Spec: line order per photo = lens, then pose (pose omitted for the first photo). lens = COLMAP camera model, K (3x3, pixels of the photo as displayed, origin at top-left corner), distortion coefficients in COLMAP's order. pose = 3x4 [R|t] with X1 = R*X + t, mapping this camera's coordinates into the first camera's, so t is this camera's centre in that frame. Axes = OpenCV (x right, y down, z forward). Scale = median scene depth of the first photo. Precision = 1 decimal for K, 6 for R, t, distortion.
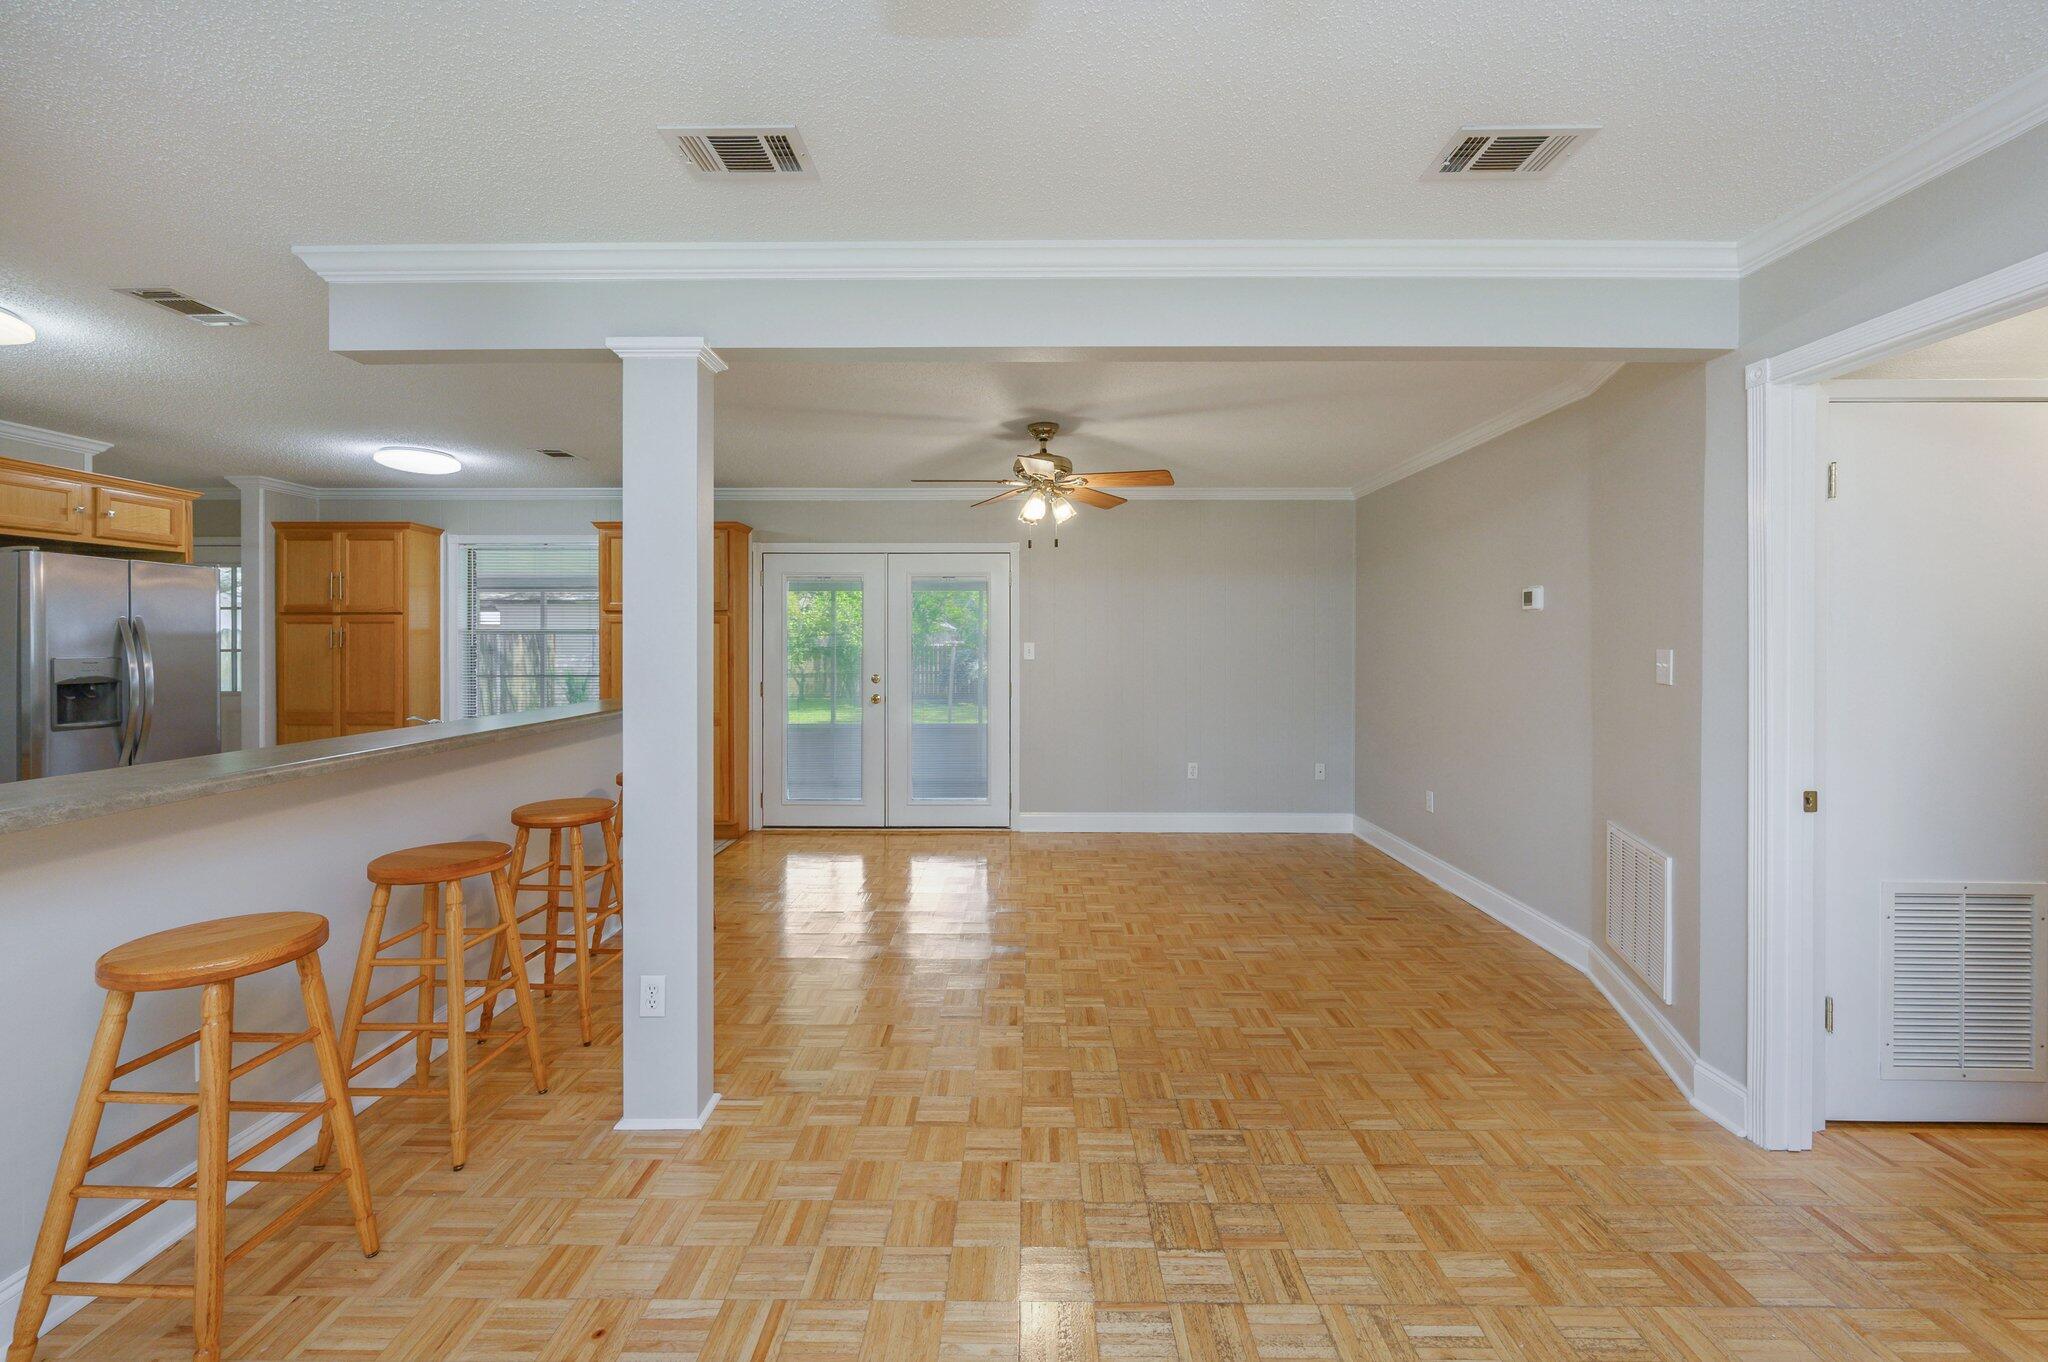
lens RADIAL K [[833.6, 0, 1024.5], [0, 833.6, 647.3], [0, 0, 1]] dist [-0.000826, -0.000097]
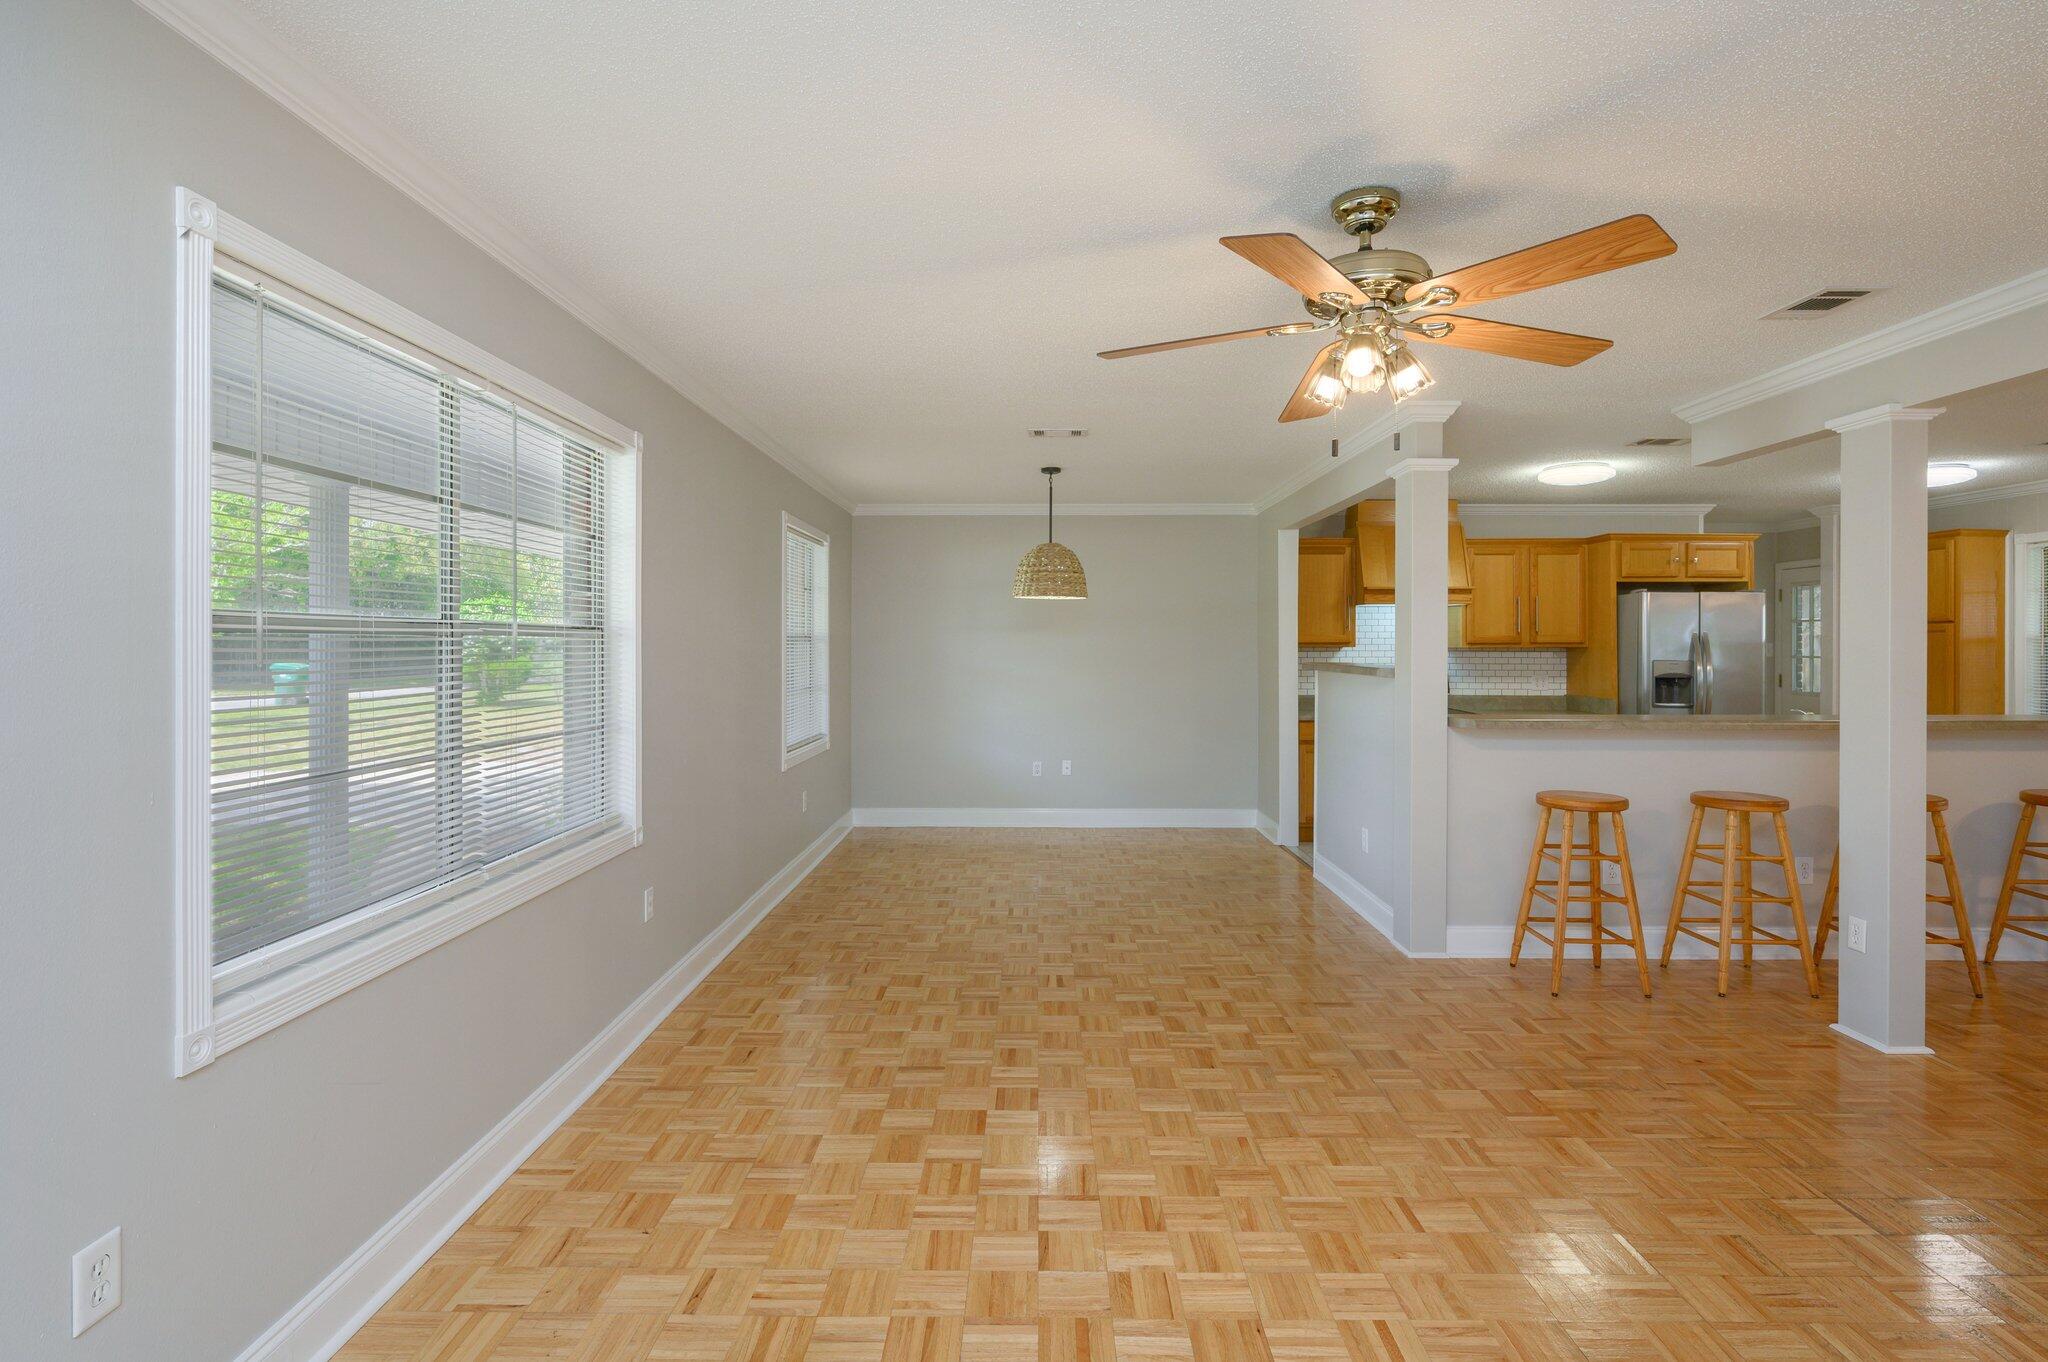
lens RADIAL K [[1004.9, 0, 986.5], [0, 1004.9, 642.9], [0, 0, 1]] dist [-0.016914, -0.000583]
pose [[-0.026178, -0.003652, -0.999651, 0.563637], [-0.008210, 0.999960, -0.003438, -0.002996], [0.999624, 0.008118, -0.026207, -0.145760]]
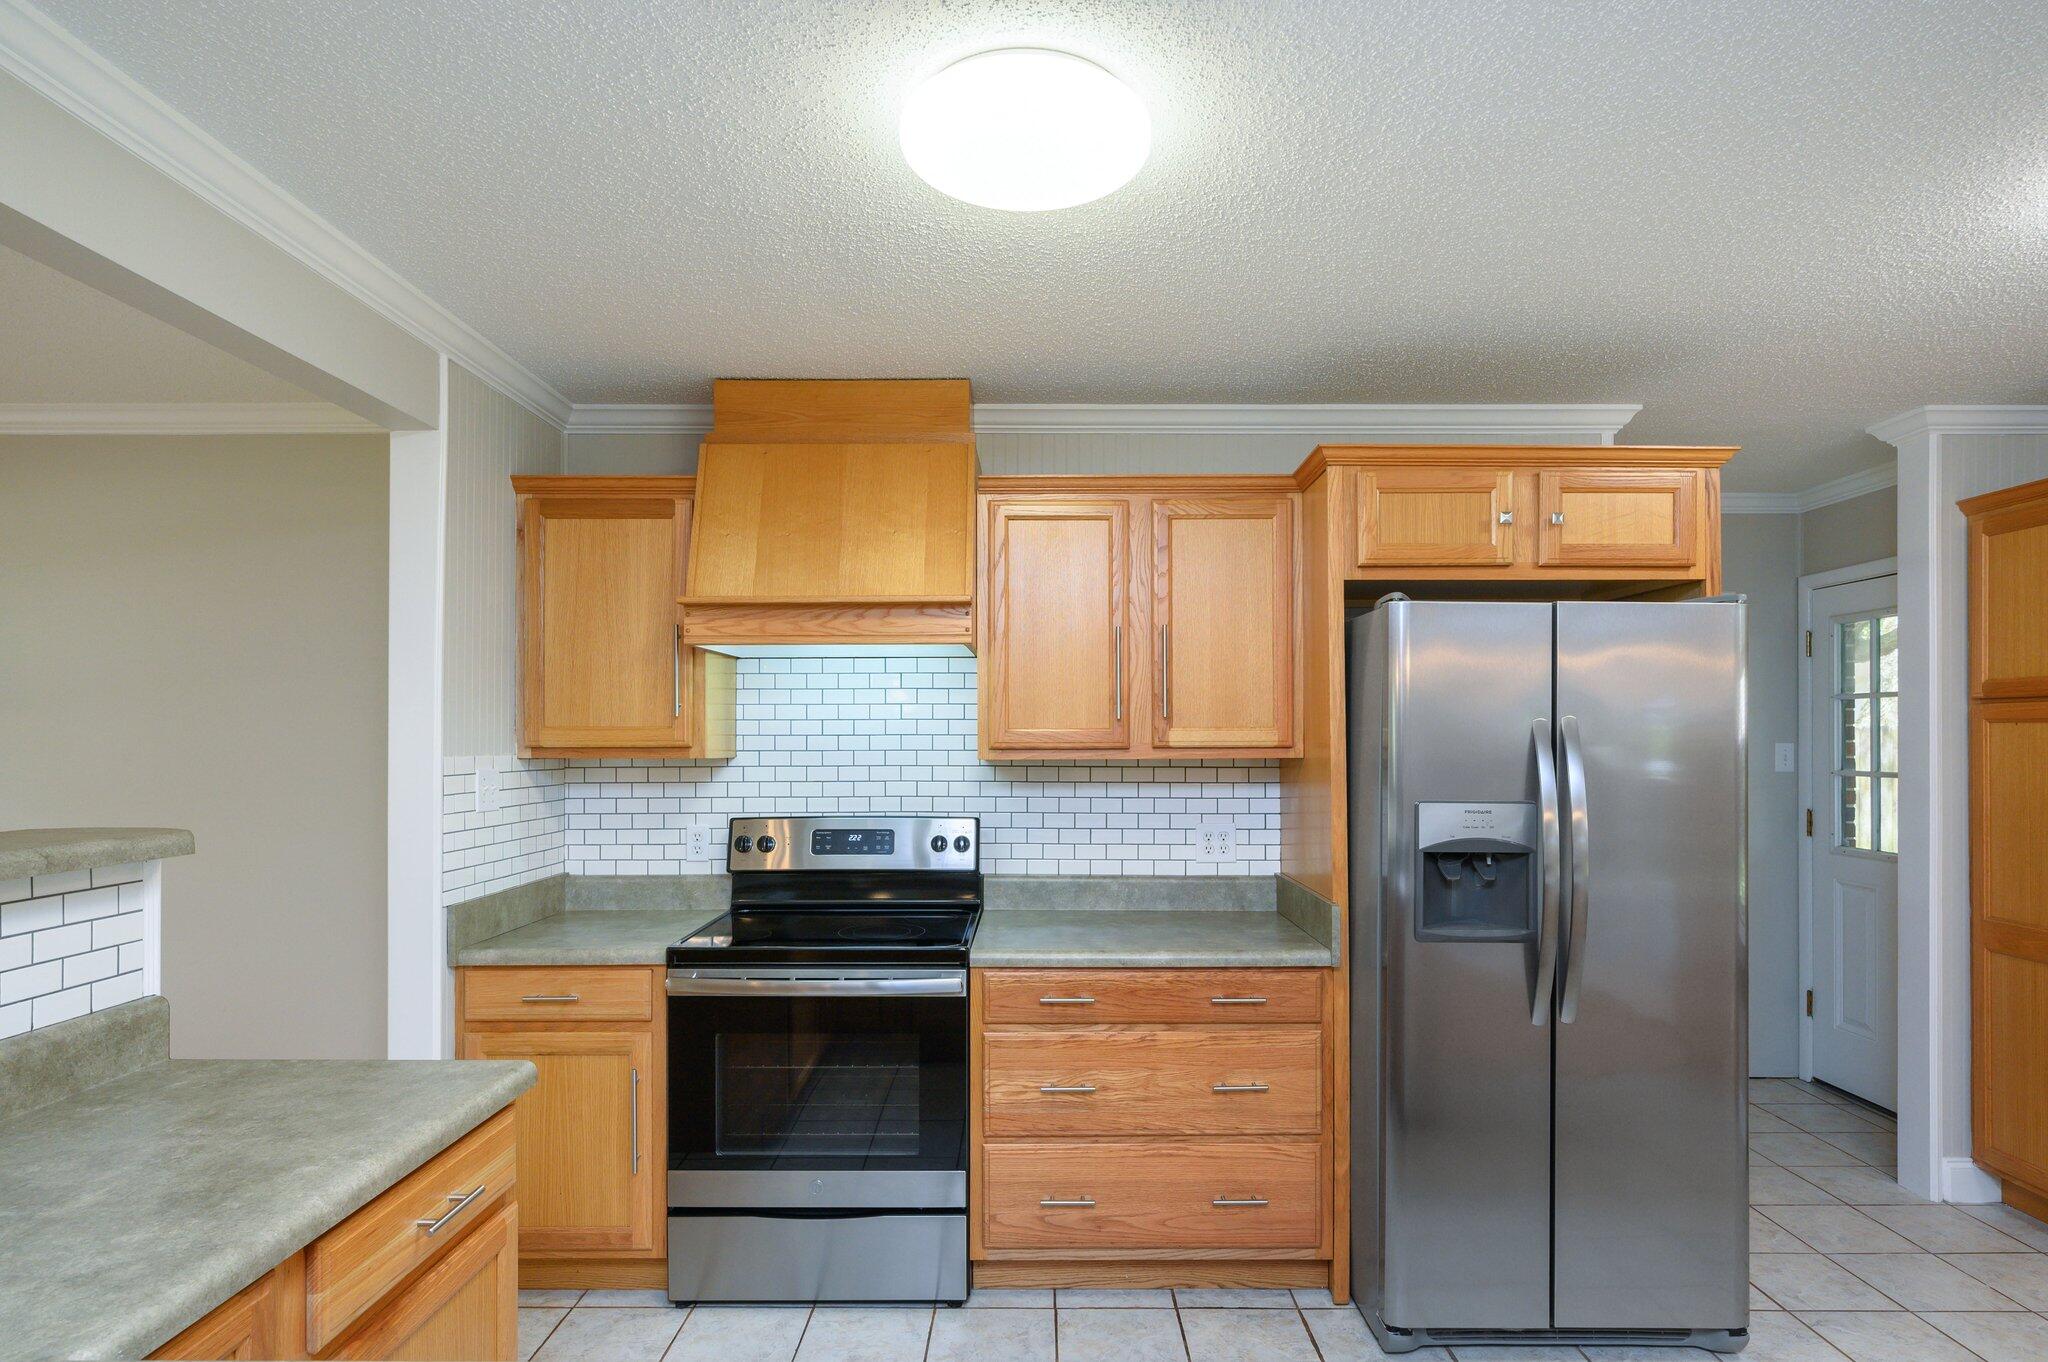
lens RADIAL K [[1066.7, 0, 1044.3], [0, 1066.7, 733.1], [0, 0, 1]] dist [-0.004776, 0.002179]
pose [[0.005518, -0.009148, -0.999943, -0.397145], [-0.006849, 0.999934, -0.009186, -0.017343], [0.999961, 0.006899, 0.005455, 0.608297]]
